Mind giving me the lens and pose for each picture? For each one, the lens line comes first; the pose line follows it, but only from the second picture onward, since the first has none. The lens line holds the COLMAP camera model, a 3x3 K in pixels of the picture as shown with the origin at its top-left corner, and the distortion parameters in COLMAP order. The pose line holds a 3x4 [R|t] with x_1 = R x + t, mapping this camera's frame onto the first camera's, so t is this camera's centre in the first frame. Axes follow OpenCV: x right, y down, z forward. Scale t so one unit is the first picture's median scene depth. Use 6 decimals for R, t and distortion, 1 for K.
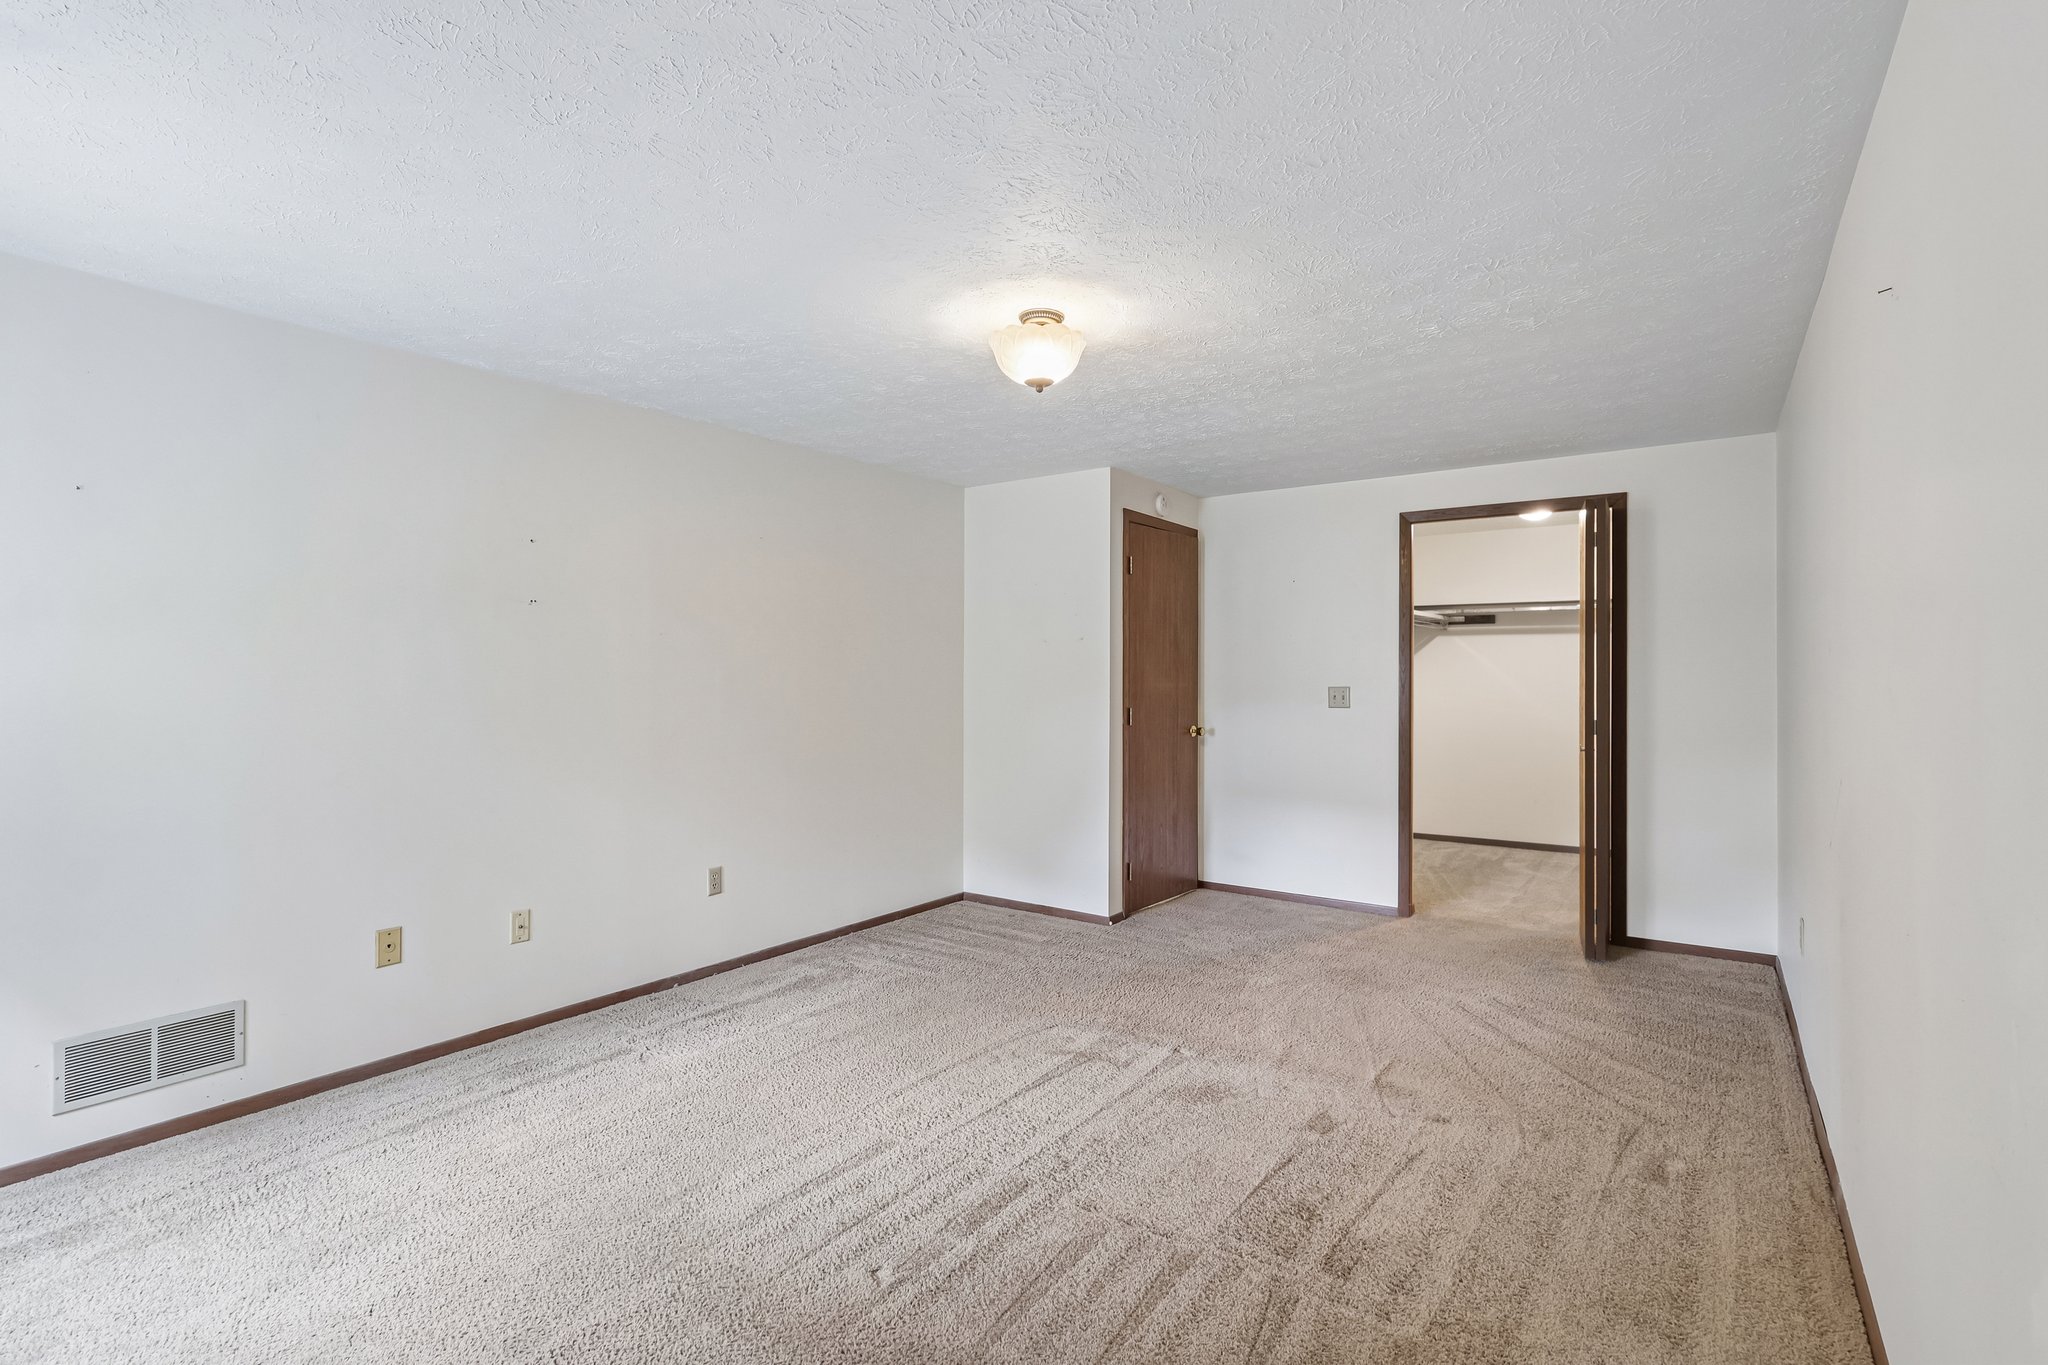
lens RADIAL K [[958.9, 0, 1014.8], [0, 958.9, 664.0], [0, 0, 1]] dist [-0.001194, 0.001870]
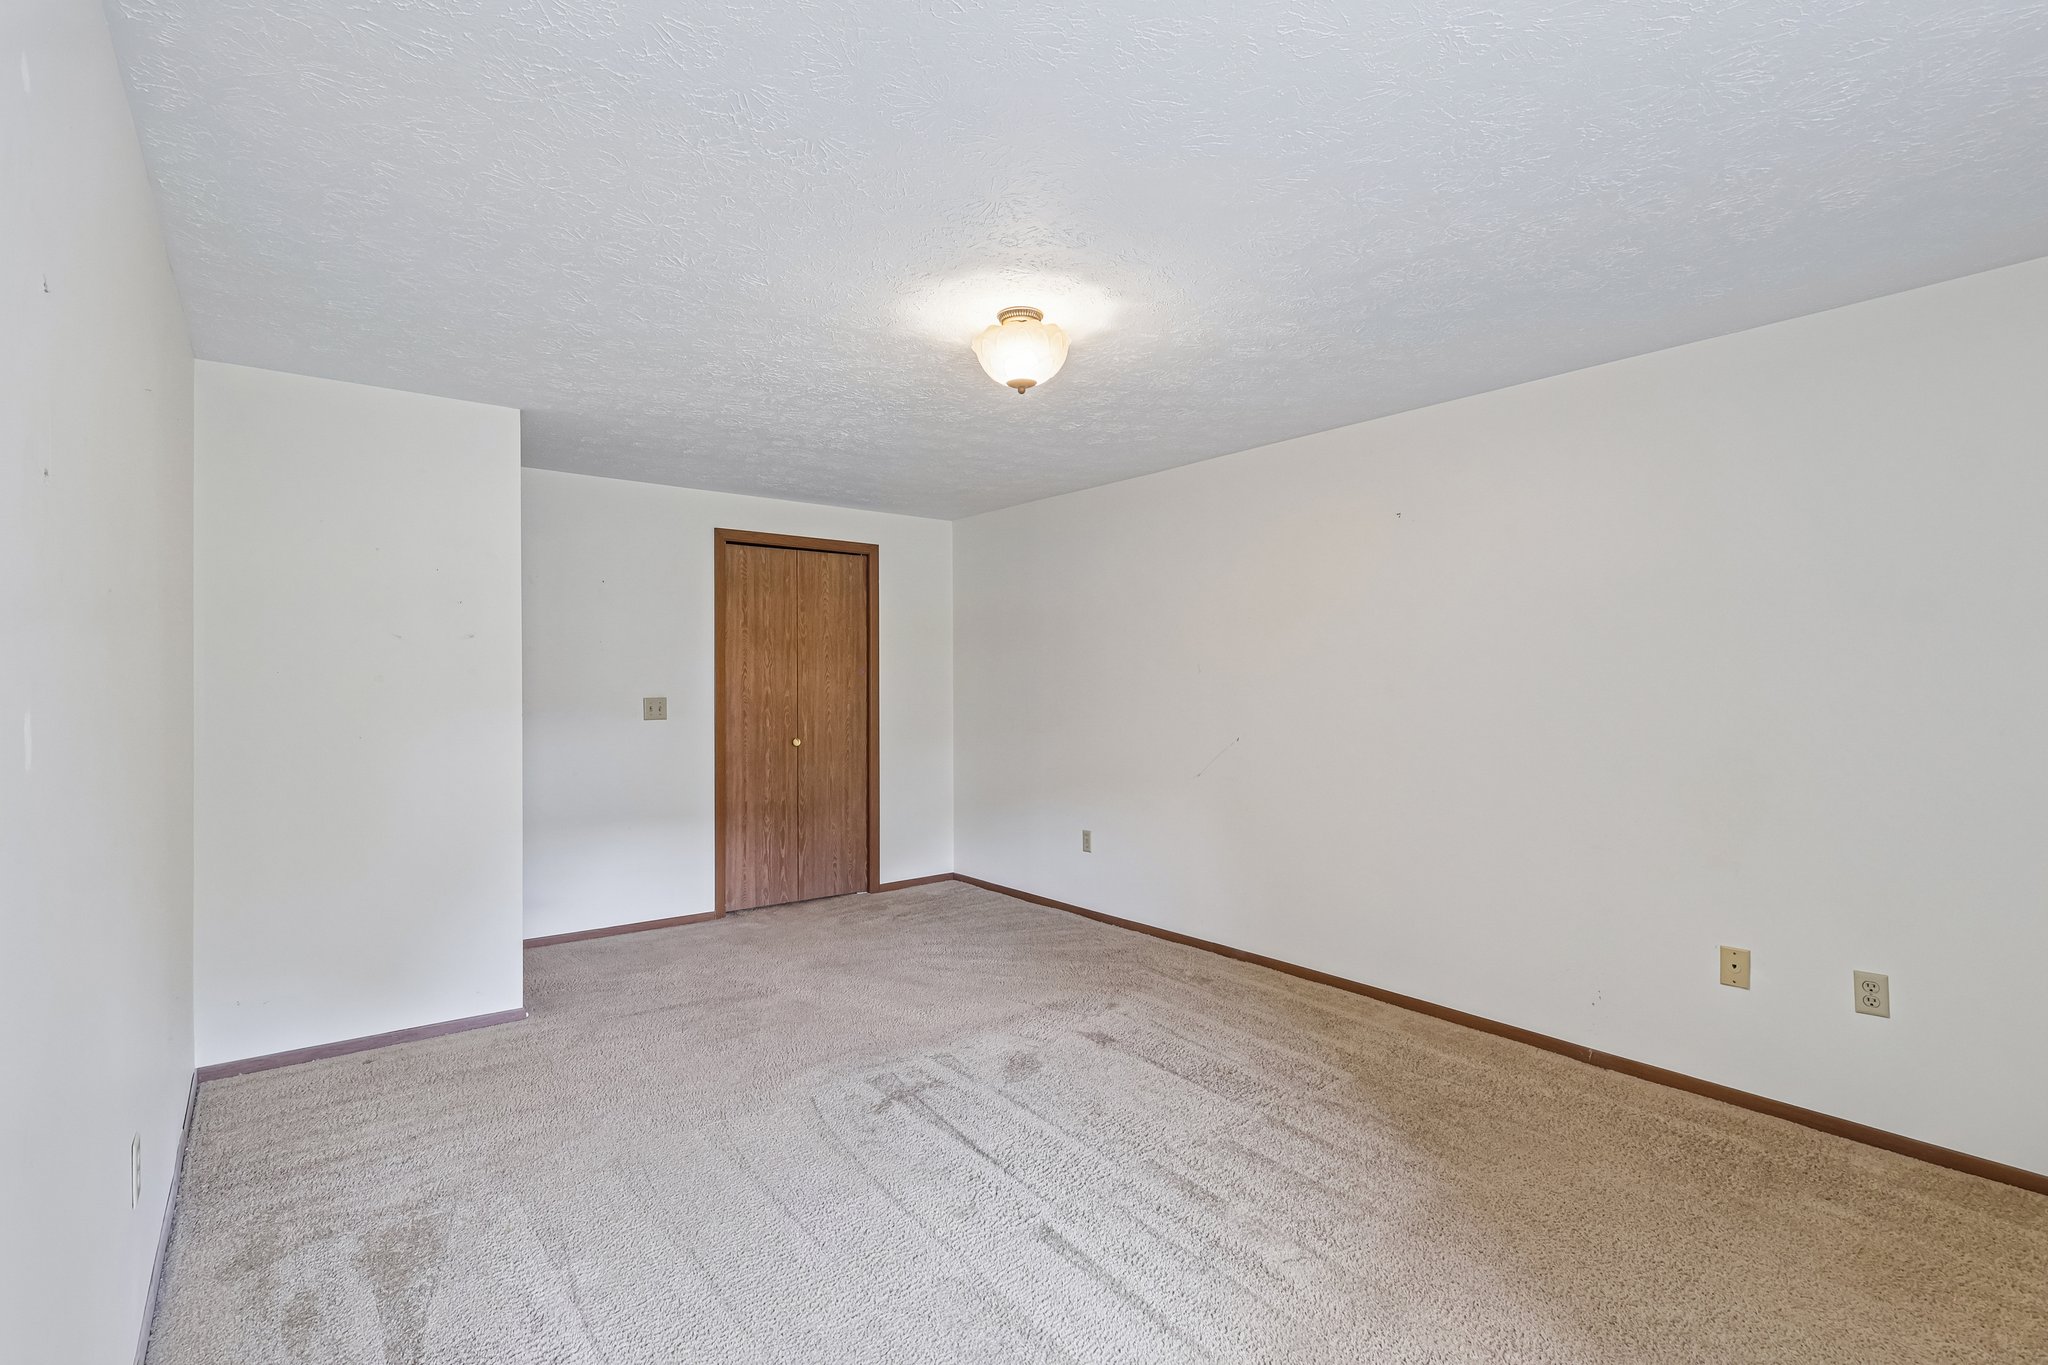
lens RADIAL K [[951.3, 0, 1017.1], [0, 951.3, 668.4], [0, 0, 1]] dist [-0.000877, 0.000570]
pose [[0.274226, 0.016458, 0.961524, -0.849918], [-0.007070, 0.999861, -0.015098, 0.011066], [-0.961639, -0.002657, 0.274304, 0.697334]]
